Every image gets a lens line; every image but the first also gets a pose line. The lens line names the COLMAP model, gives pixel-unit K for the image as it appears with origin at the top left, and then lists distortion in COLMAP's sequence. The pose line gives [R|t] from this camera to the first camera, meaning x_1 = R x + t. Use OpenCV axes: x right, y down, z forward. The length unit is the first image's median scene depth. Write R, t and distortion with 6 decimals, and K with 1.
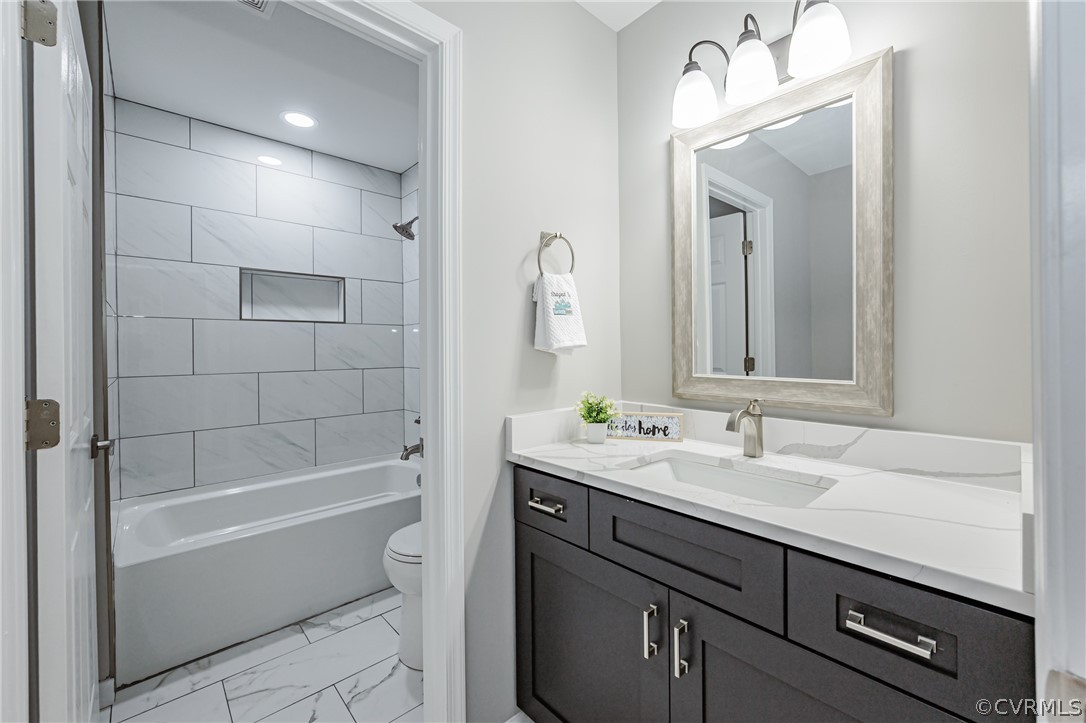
lens RADIAL K [[437.4, 0, 540.6], [0, 437.4, 350.1], [0, 0, 1]] dist [-0.002778, 0.000277]
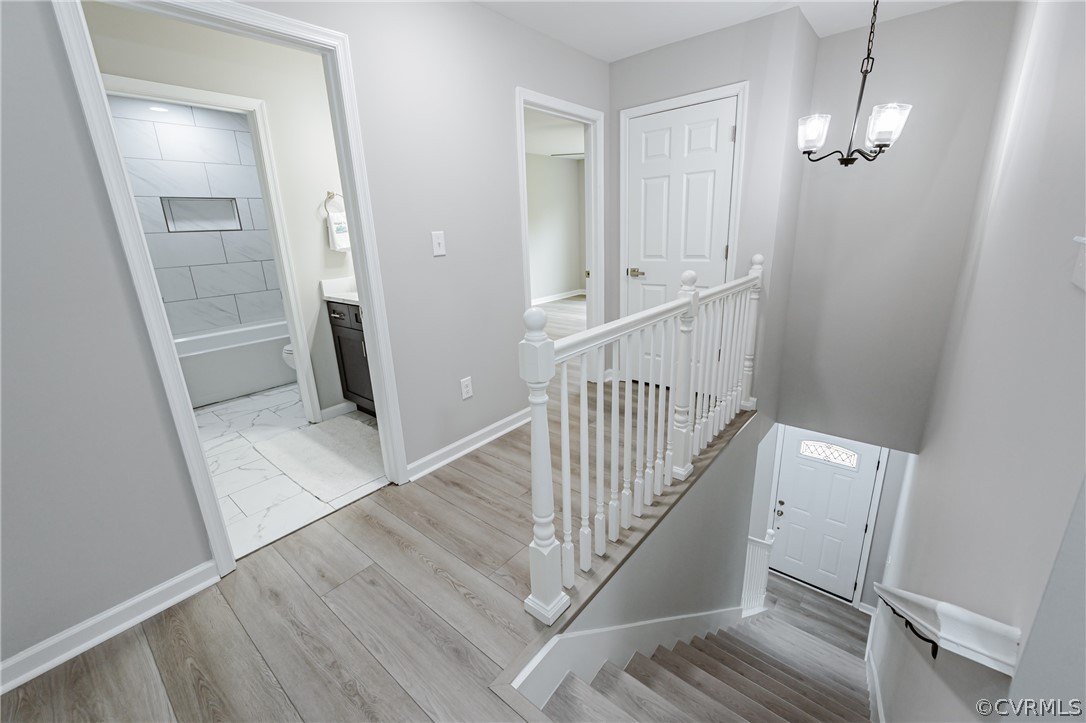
lens RADIAL K [[437.4, 0, 534.8], [0, 437.4, 353.0], [0, 0, 1]] dist [-0.002778, 0.000277]
pose [[0.991709, -0.063329, 0.111811, 0.390542], [0.030842, 0.961995, 0.271320, -0.035590], [-0.124744, -0.265622, 0.955973, -0.736388]]
